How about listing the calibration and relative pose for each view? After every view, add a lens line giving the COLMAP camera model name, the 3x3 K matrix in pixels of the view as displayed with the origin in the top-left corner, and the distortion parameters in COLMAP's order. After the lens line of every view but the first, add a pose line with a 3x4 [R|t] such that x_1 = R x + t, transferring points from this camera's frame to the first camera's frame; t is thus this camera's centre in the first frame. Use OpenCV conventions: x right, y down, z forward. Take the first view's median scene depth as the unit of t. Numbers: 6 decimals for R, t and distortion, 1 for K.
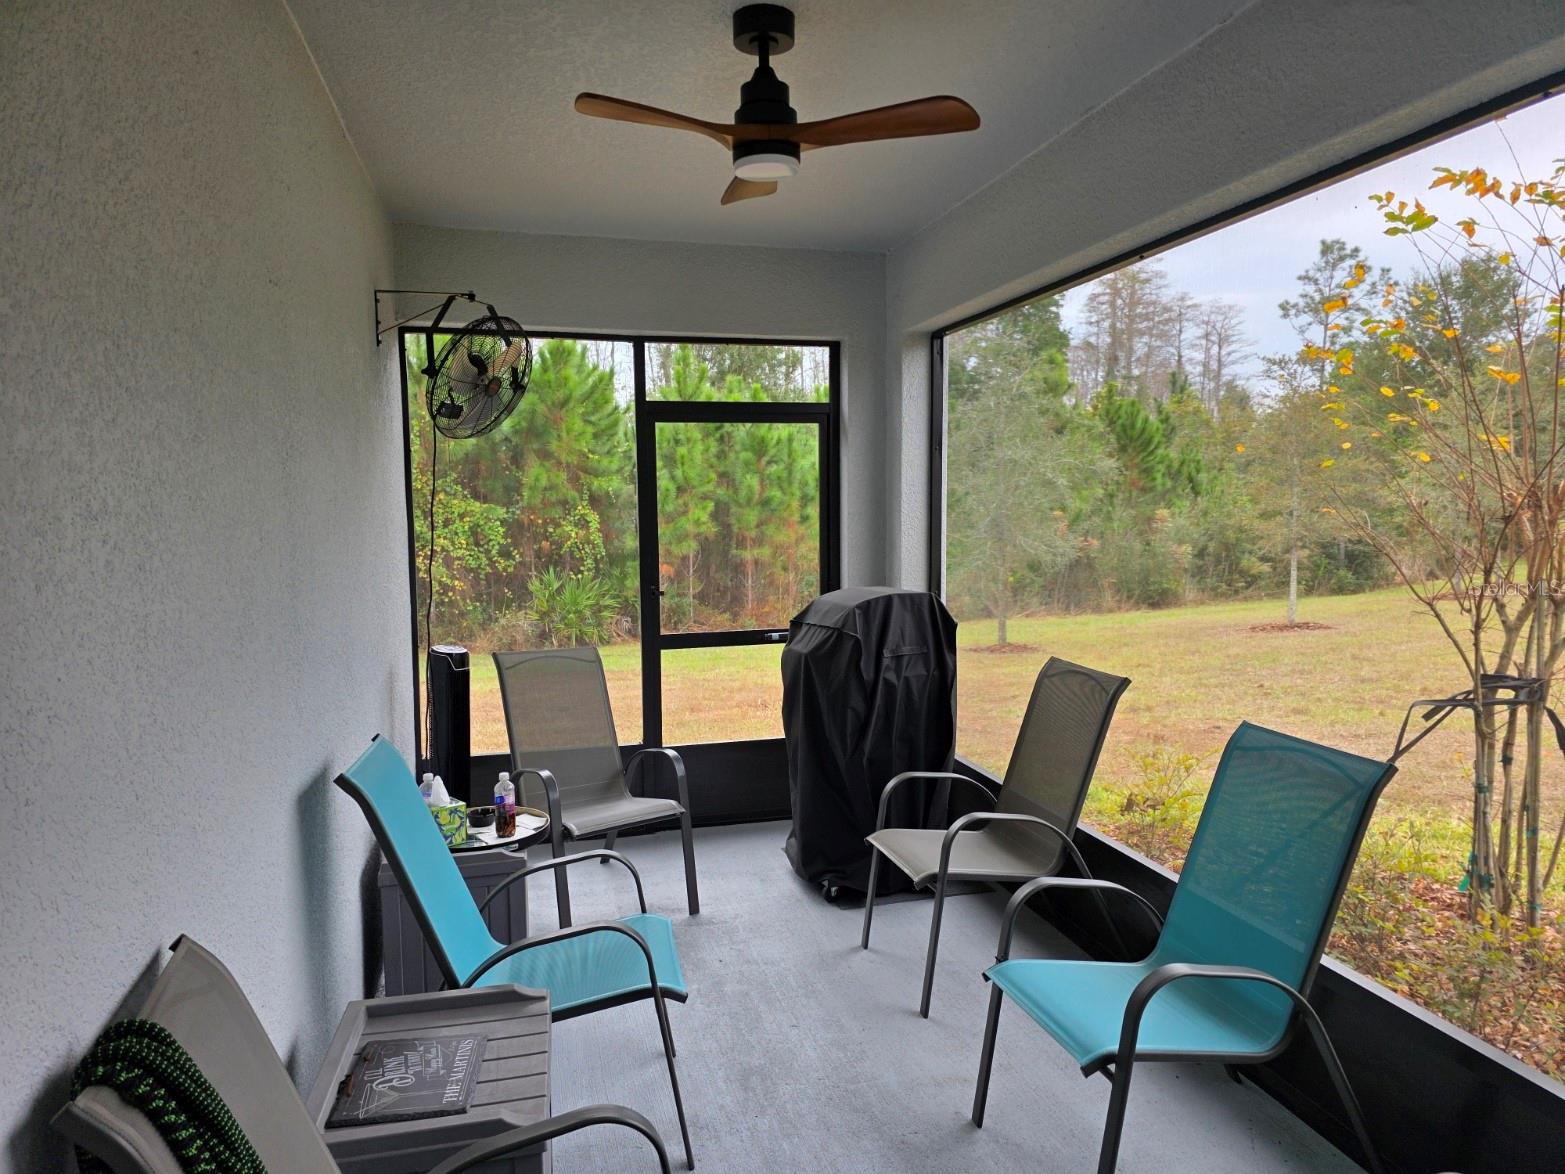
lens RADIAL K [[1049.1, 0, 784.4], [0, 1049.1, 587.7], [0, 0, 1]] dist [0.026947, -0.001185]
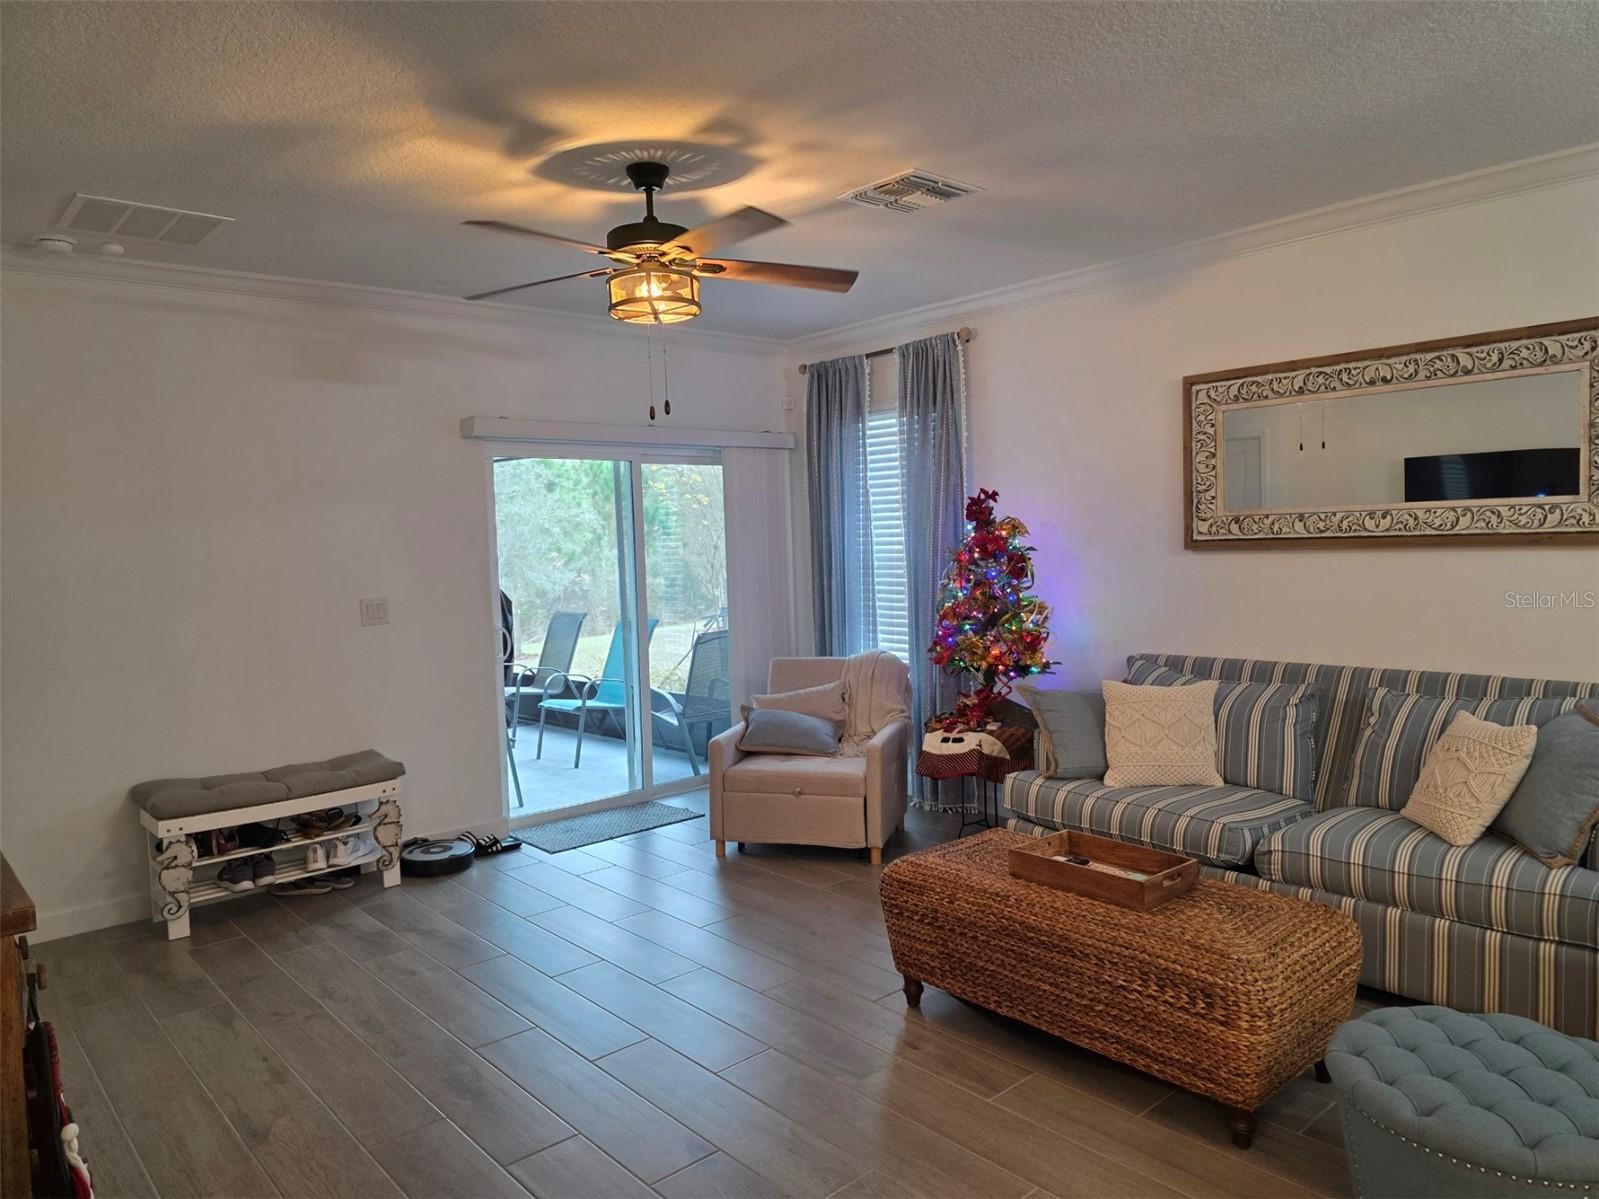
lens RADIAL K [[1071.9, 0, 805.1], [0, 1071.9, 601.1], [0, 0, 1]] dist [0.026947, -0.001185]
pose [[0.885341, -0.047520, 0.462508, -0.053249], [0.060757, 0.998058, -0.013757, 0.015962], [-0.460956, 0.040280, 0.886508, -0.204745]]
